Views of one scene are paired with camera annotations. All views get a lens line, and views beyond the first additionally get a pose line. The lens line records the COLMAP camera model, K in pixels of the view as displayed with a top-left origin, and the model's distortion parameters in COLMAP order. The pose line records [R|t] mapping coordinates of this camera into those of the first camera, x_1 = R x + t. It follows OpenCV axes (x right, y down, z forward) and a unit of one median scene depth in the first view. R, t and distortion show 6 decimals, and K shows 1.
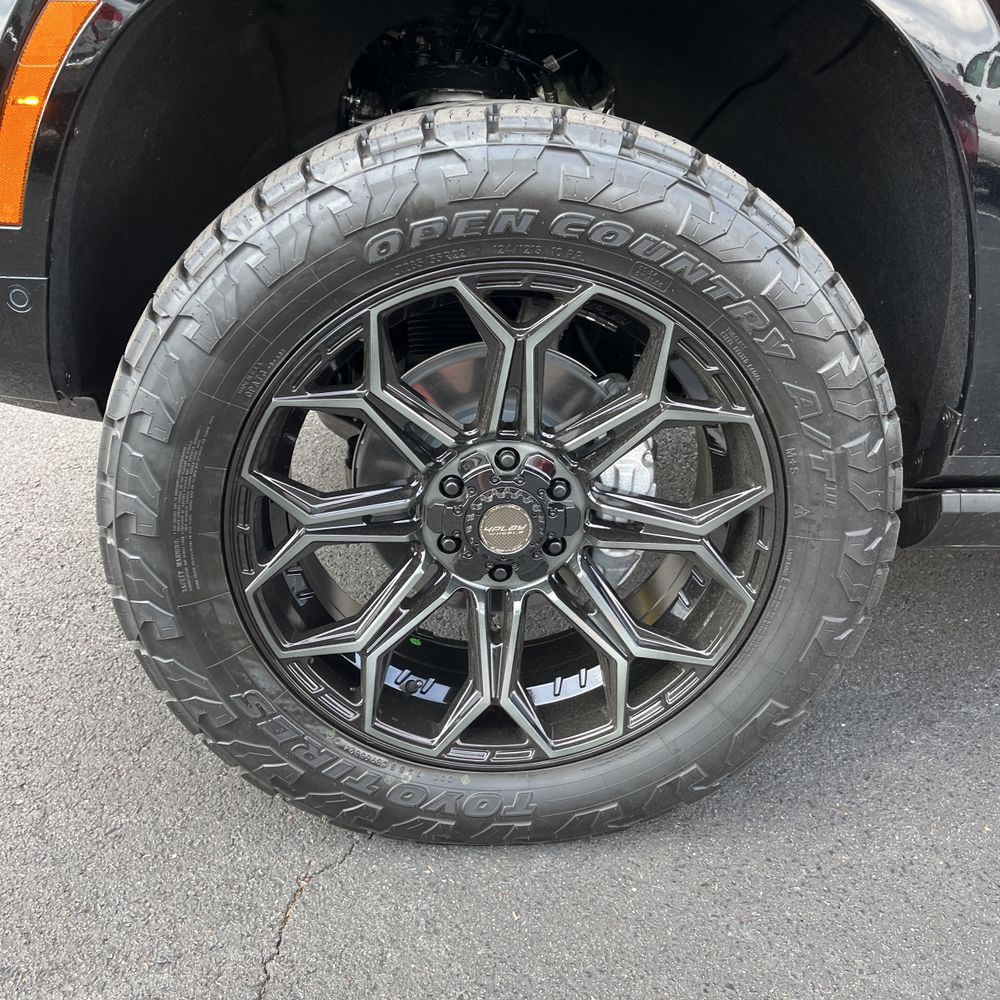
lens RADIAL K [[1011.9, 0, 490.0], [0, 1011.9, 482.0], [0, 0, 1]] dist [0.022595, 0.000000]
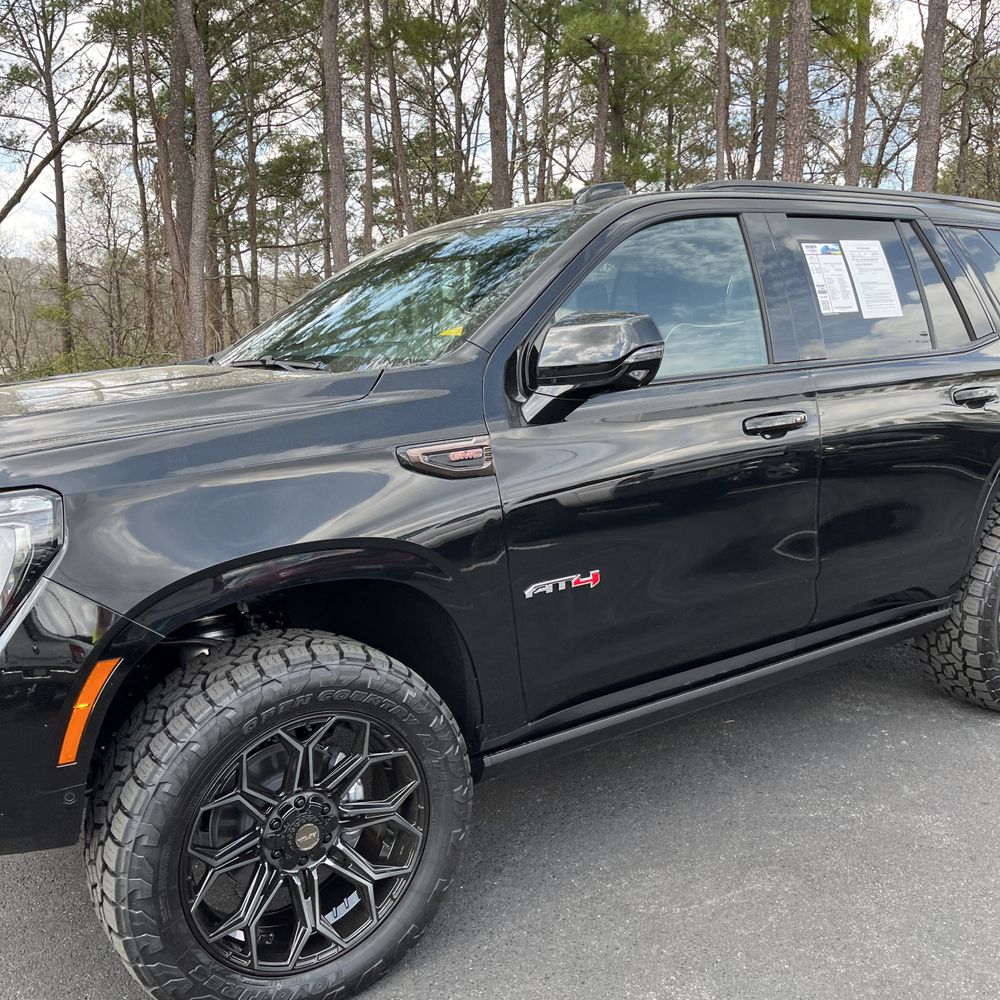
lens RADIAL K [[1011.9, 0, 495.5], [0, 1011.9, 489.5], [0, 0, 1]] dist [0.022595, 0.000000]
pose [[0.852870, -0.143514, 0.502012, -0.599172], [0.254525, 0.953781, -0.159748, -0.201691], [-0.455883, 0.264018, 0.849979, -1.123599]]
